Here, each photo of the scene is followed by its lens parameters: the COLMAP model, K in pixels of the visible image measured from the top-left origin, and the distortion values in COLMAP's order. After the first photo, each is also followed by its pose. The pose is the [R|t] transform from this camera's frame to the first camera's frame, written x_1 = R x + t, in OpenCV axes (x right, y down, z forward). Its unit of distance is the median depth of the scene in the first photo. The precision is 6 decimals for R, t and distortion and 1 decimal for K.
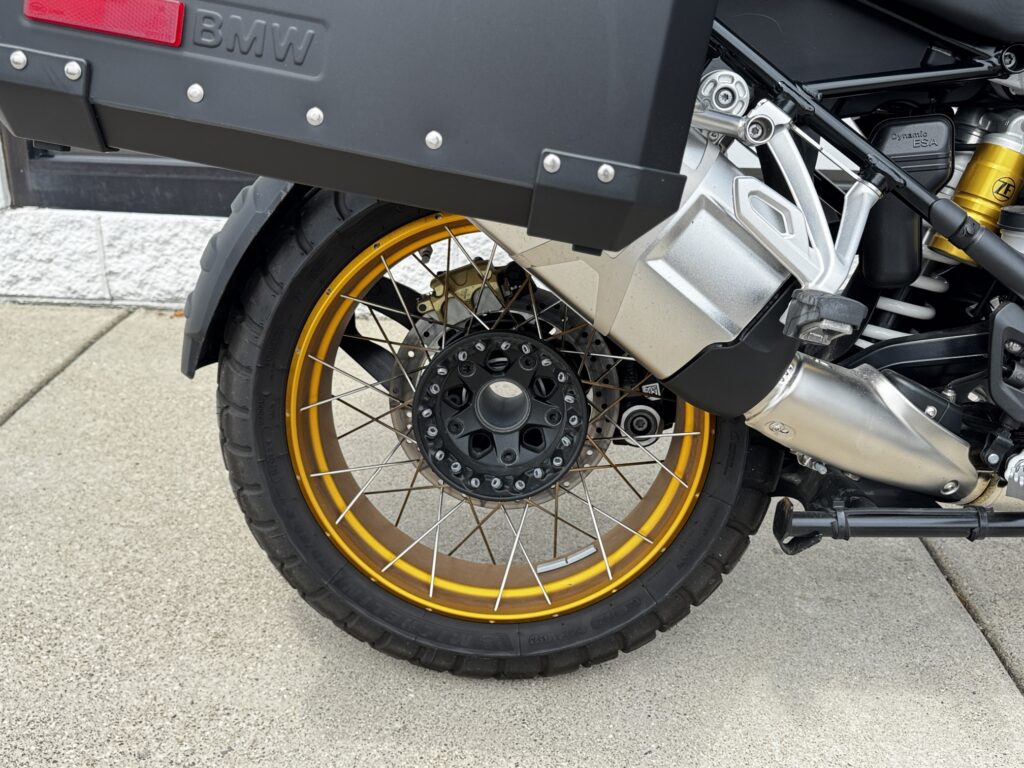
lens RADIAL K [[985.1, 0, 515.7], [0, 985.1, 381.4], [0, 0, 1]] dist [0.006020, 0.000000]
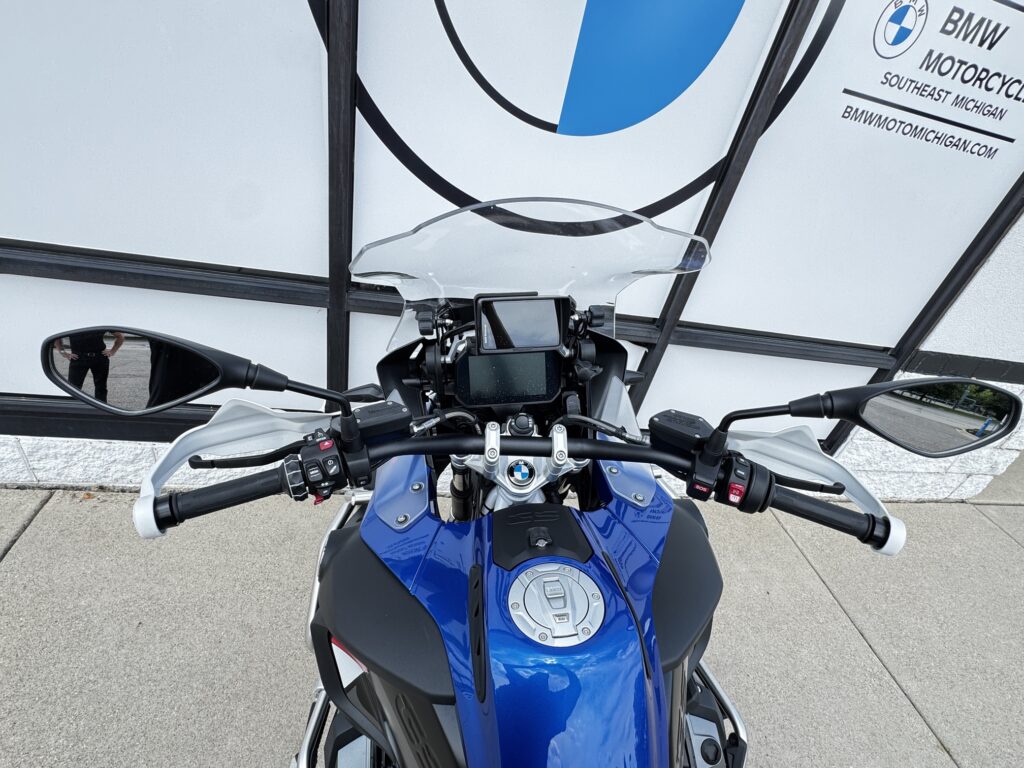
lens RADIAL K [[477.6, 0, 508.1], [0, 477.6, 382.6], [0, 0, 1]] dist [-0.009096, 0.001673]
pose [[0.966663, 0.033363, 0.253870, 0.114882], [-0.088393, 0.974004, 0.208572, -0.467275], [-0.240312, -0.224059, 0.944483, 0.153881]]
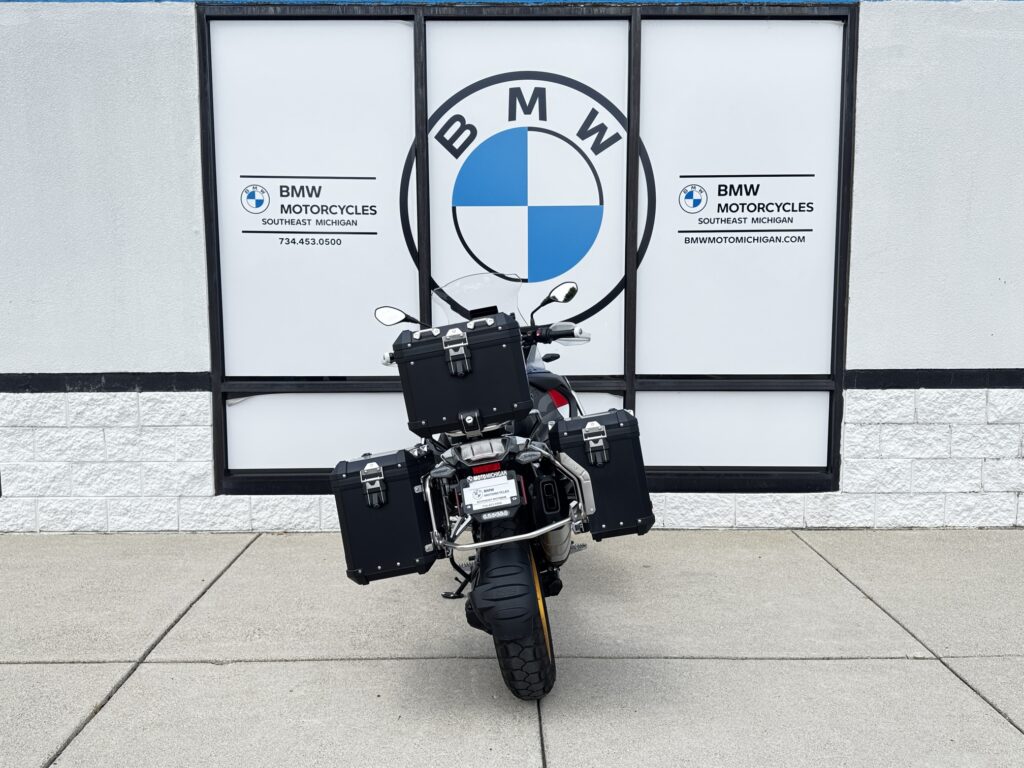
lens RADIAL K [[823.6, 0, 509.5], [0, 823.6, 389.9], [0, 0, 1]] dist [0.089180, -0.099208]
pose [[0.998570, -0.040375, 0.035033, 0.189374], [0.048651, 0.957983, -0.282669, 0.210390], [-0.022148, 0.283969, 0.958578, -1.173562]]
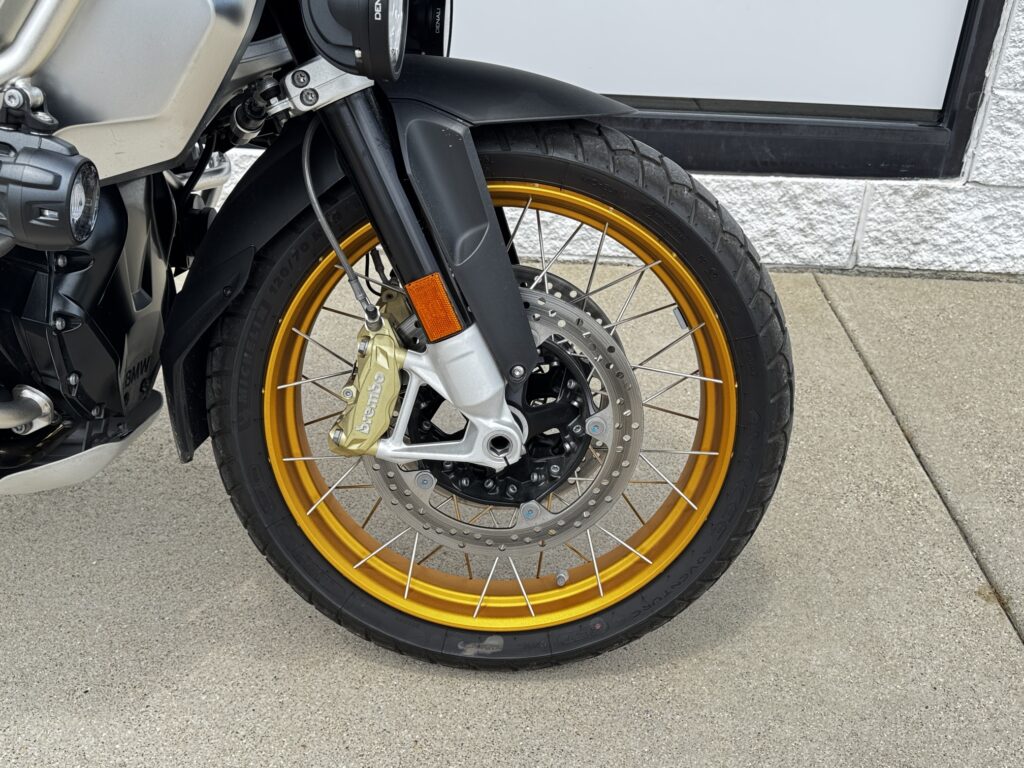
lens RADIAL K [[985.1, 0, 493.0], [0, 985.1, 380.2], [0, 0, 1]] dist [0.006020, 0.000000]
pose [[0.999956, -0.001004, -0.009287, 0.666782], [0.002017, 0.993956, 0.109760, -0.021618], [0.009121, -0.109774, 0.993915, -0.015129]]
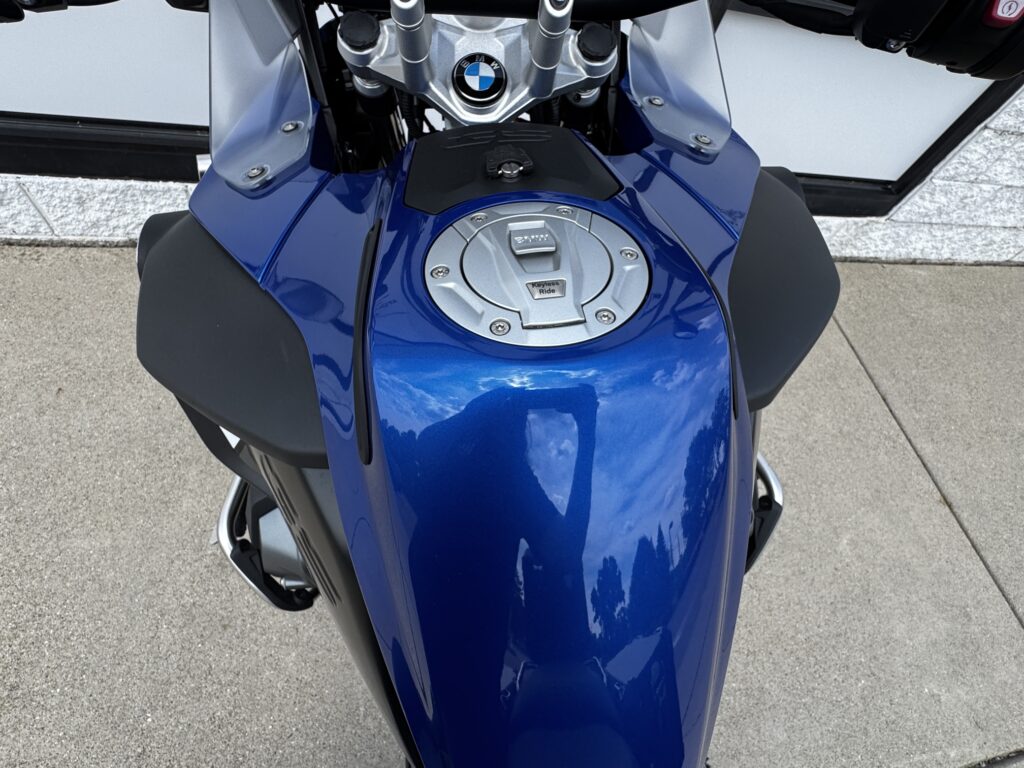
lens RADIAL K [[477.6, 0, 497.8], [0, 477.6, 375.2], [0, 0, 1]] dist [-0.009096, 0.001673]
pose [[0.970553, -0.079421, 0.227419, 0.176176], [-0.068958, 0.812972, 0.578205, -0.337172], [-0.230807, -0.576861, 0.783556, 0.269916]]
